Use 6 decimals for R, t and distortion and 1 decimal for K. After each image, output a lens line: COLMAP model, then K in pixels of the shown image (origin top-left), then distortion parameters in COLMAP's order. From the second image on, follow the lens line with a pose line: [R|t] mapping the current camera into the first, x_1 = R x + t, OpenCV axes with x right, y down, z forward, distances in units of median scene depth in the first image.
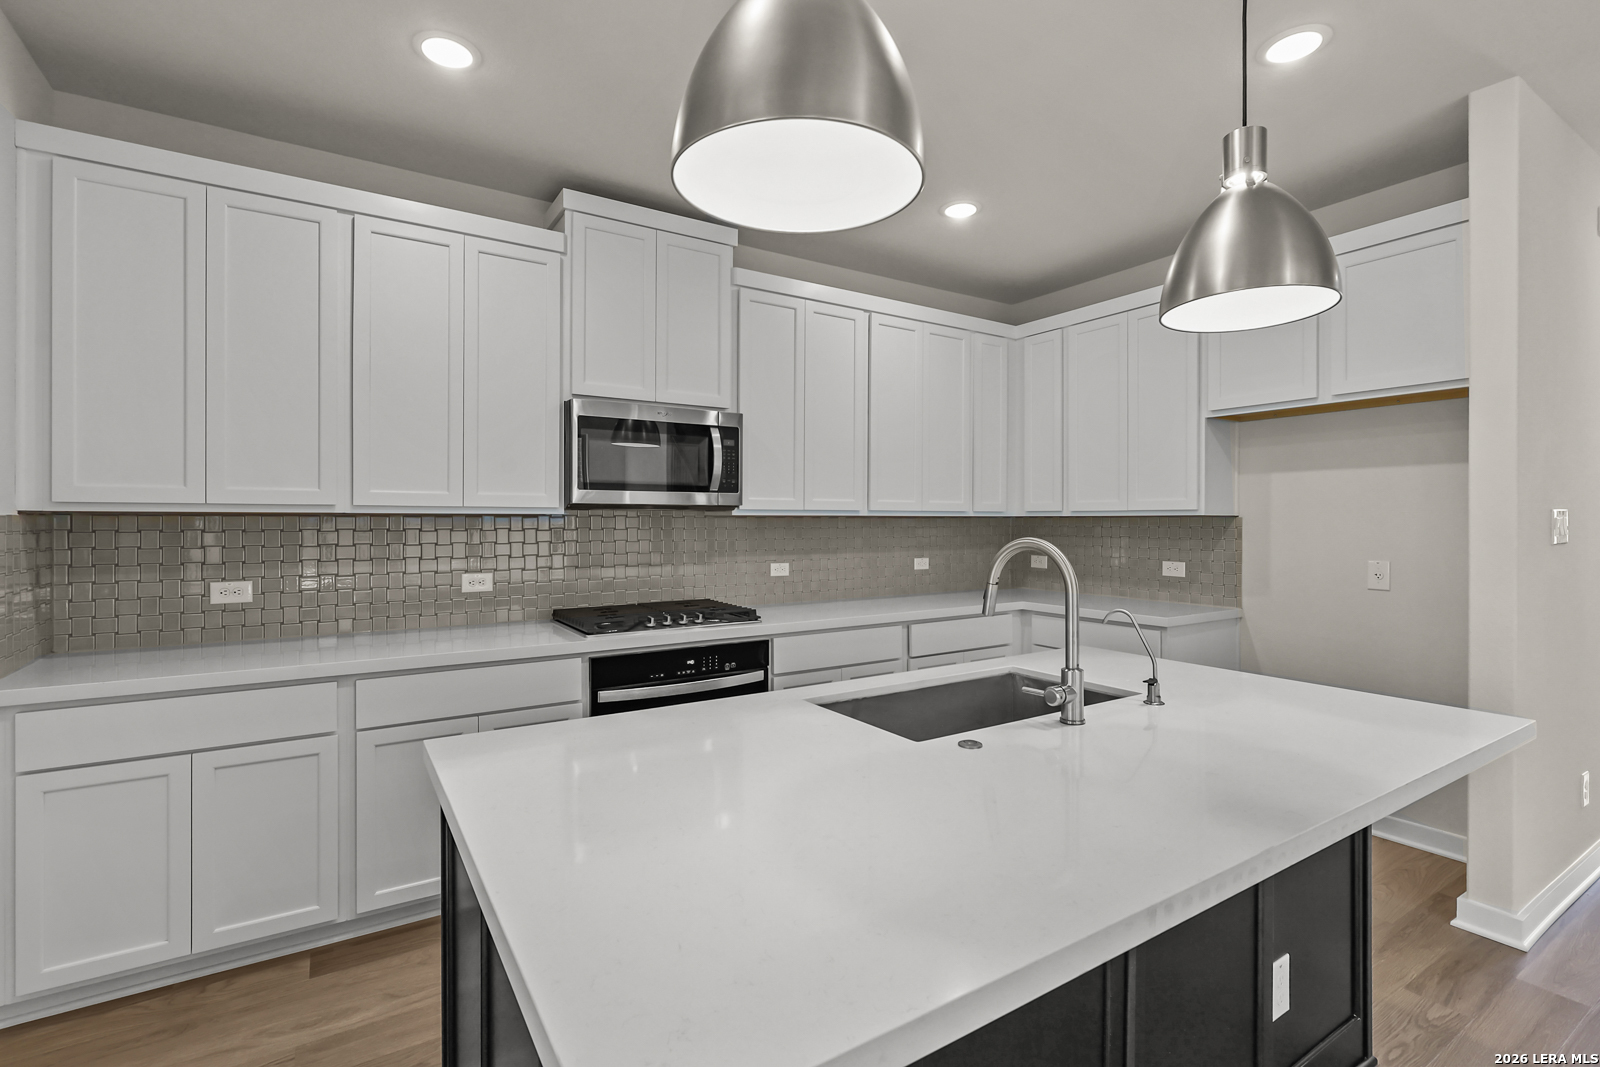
lens RADIAL K [[734.3, 0, 794.1], [0, 734.3, 520.8], [0, 0, 1]] dist [-0.006818, 0.001649]
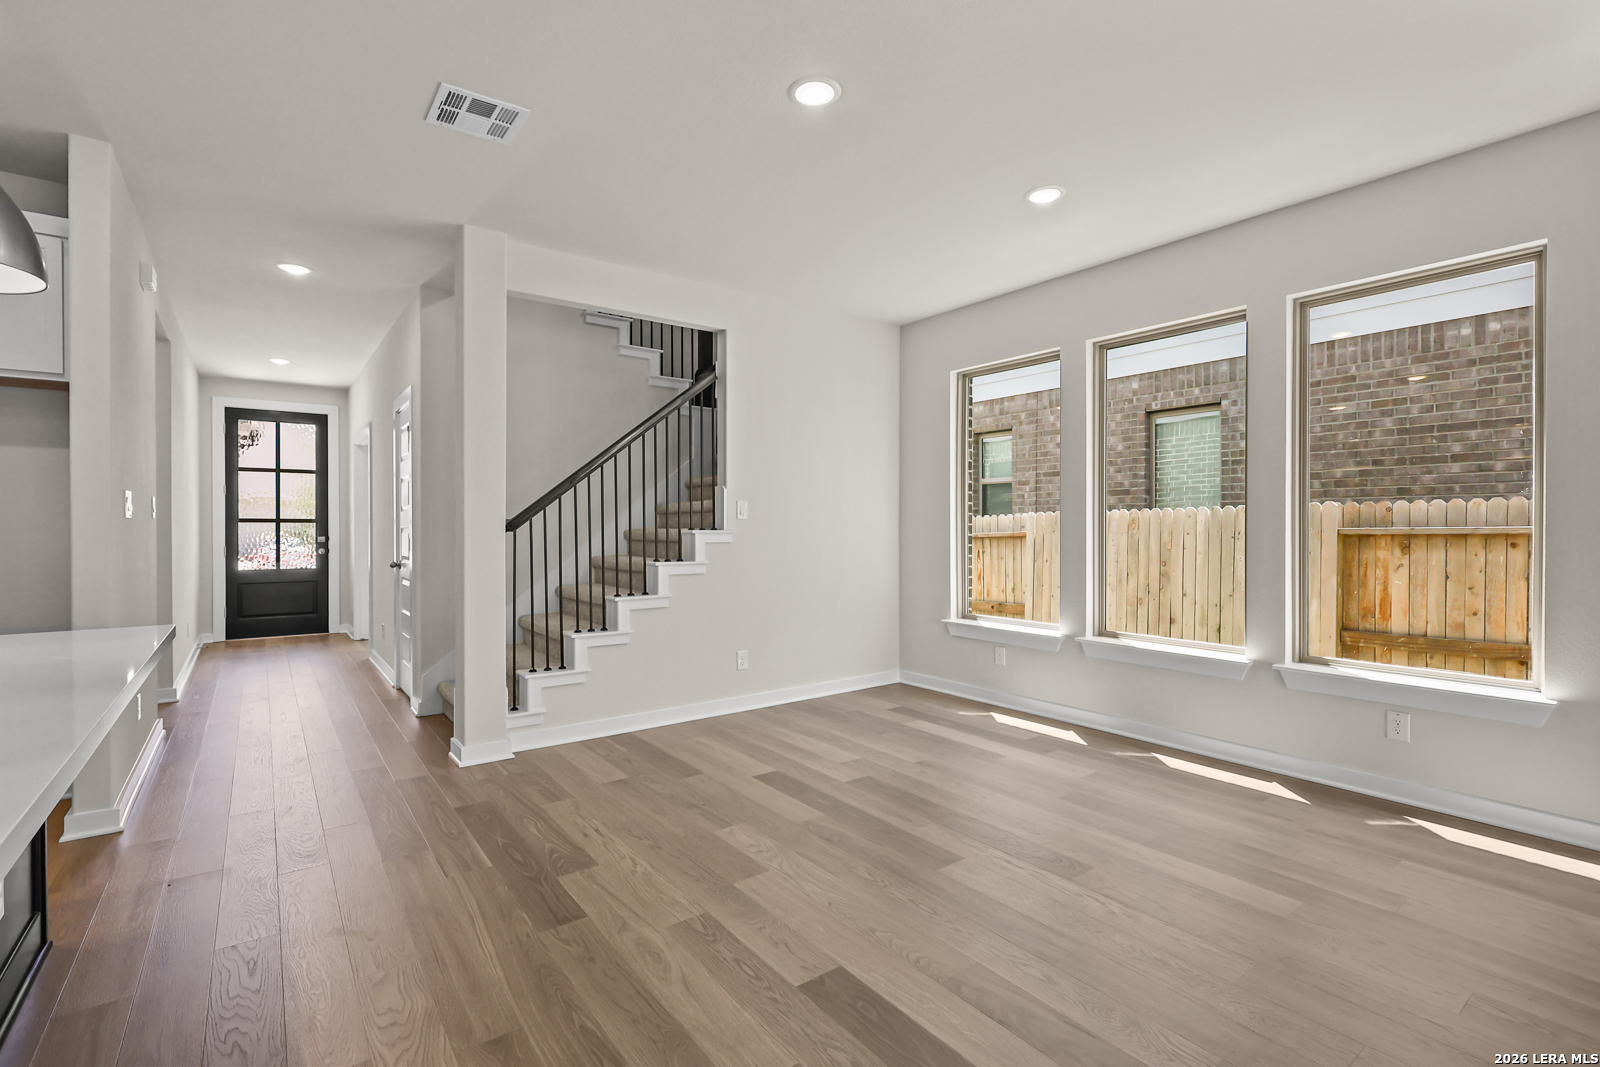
lens RADIAL K [[734.3, 0, 797.3], [0, 734.3, 532.6], [0, 0, 1]] dist [-0.006818, 0.001649]
pose [[-0.076046, -0.007742, 0.997074, -0.261386], [-0.000595, 0.999970, 0.007720, 0.037949], [-0.997104, -0.000006, -0.076049, -0.061737]]
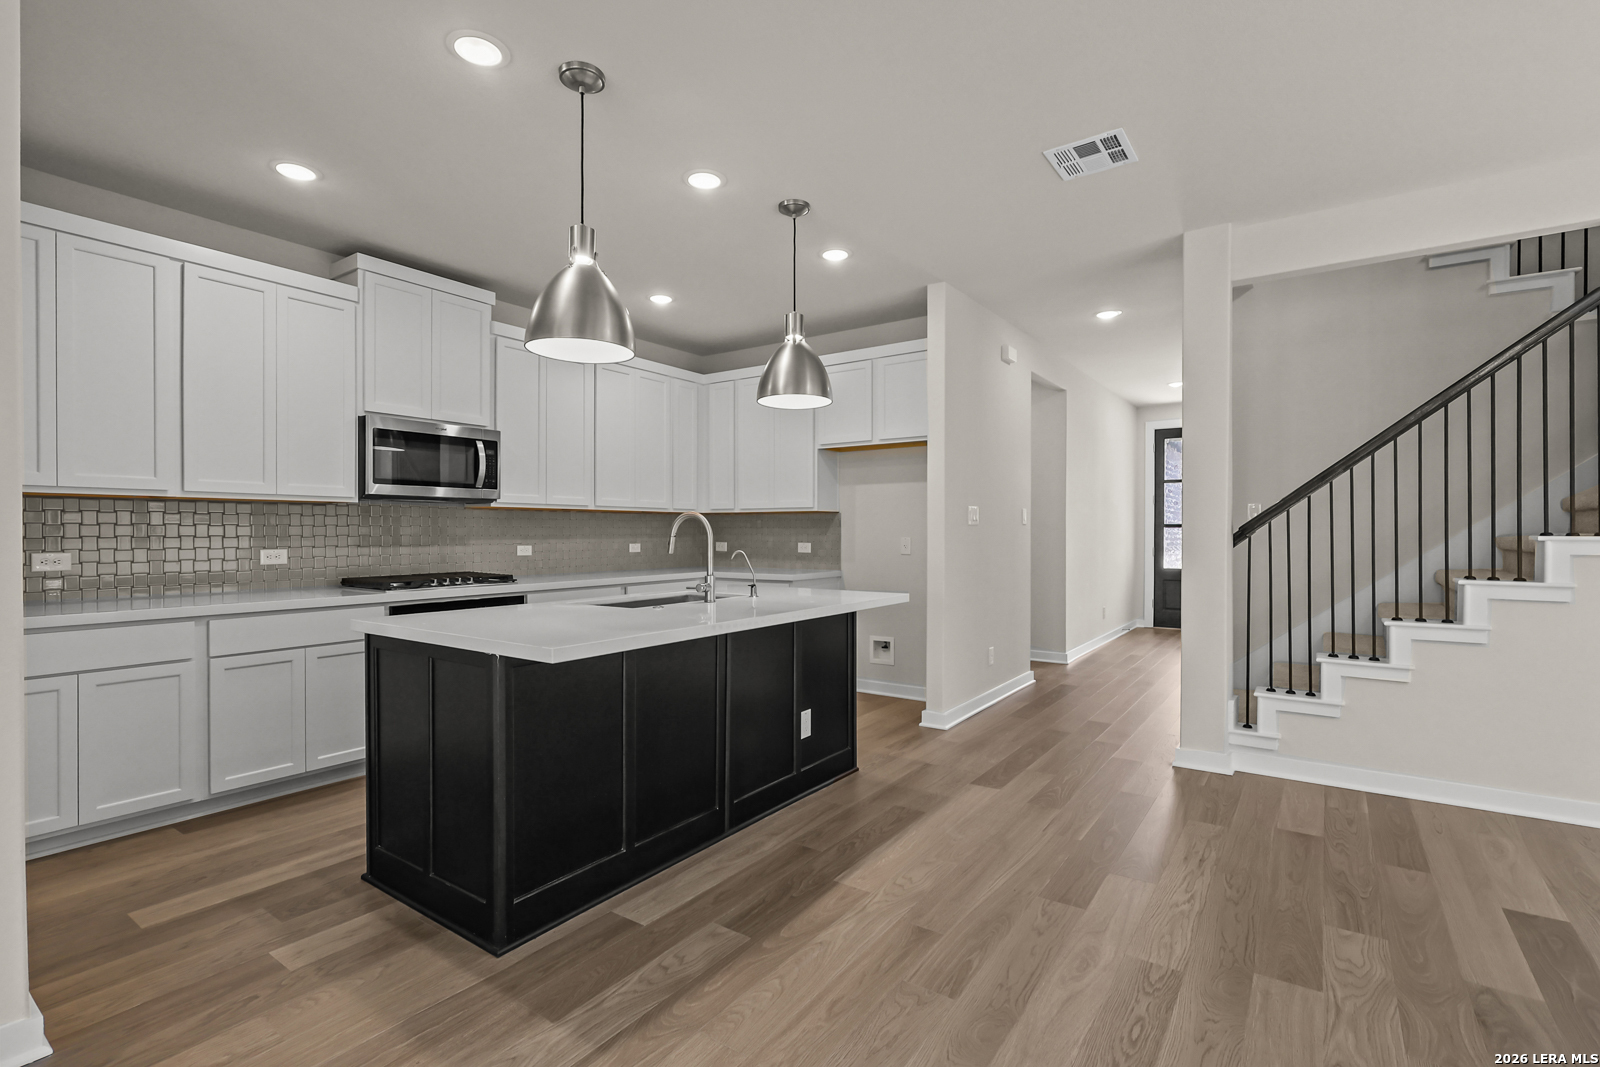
lens RADIAL K [[734.3, 0, 805.7], [0, 734.3, 538.5], [0, 0, 1]] dist [-0.006818, 0.001649]
pose [[0.921573, -0.003361, 0.388190, -0.079756], [-0.000694, 0.999947, 0.010306, 0.038276], [-0.388204, -0.009767, 0.921522, -0.477698]]
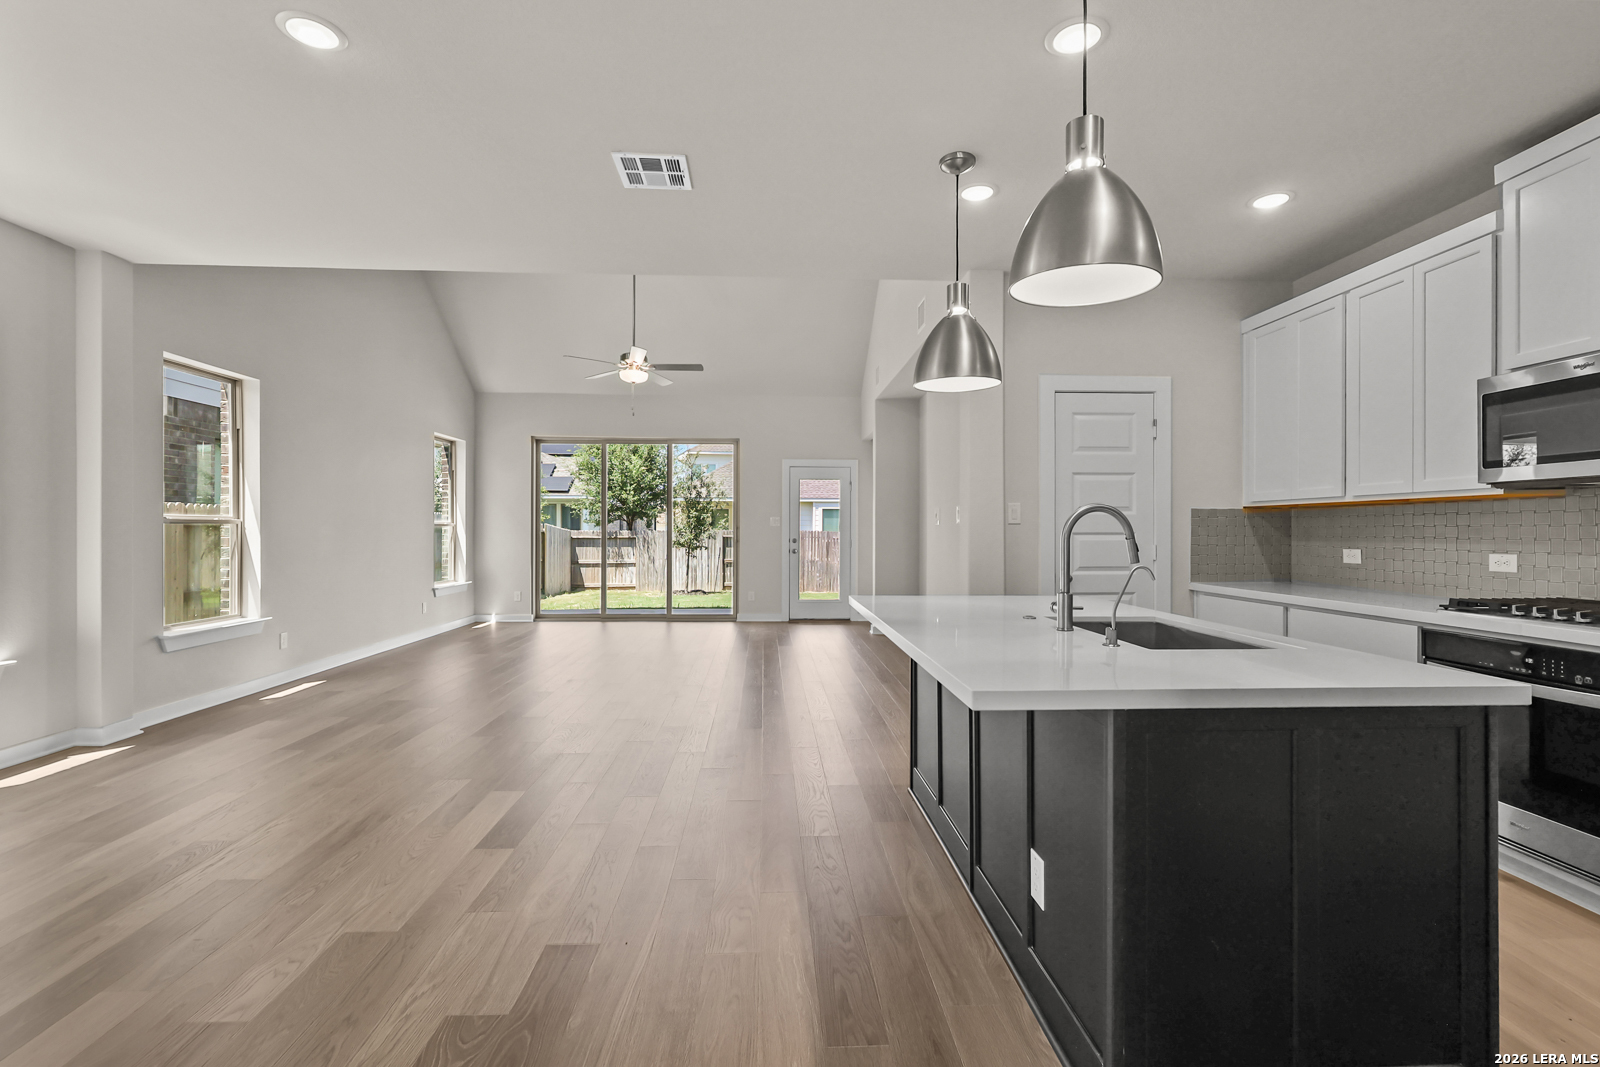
lens RADIAL K [[734.3, 0, 801.1], [0, 734.3, 535.3], [0, 0, 1]] dist [-0.006818, 0.001649]
pose [[-0.488351, 0.004394, -0.872636, 0.932127], [-0.002125, 0.999978, 0.006225, 0.038955], [0.872645, 0.004894, -0.488331, 0.614779]]
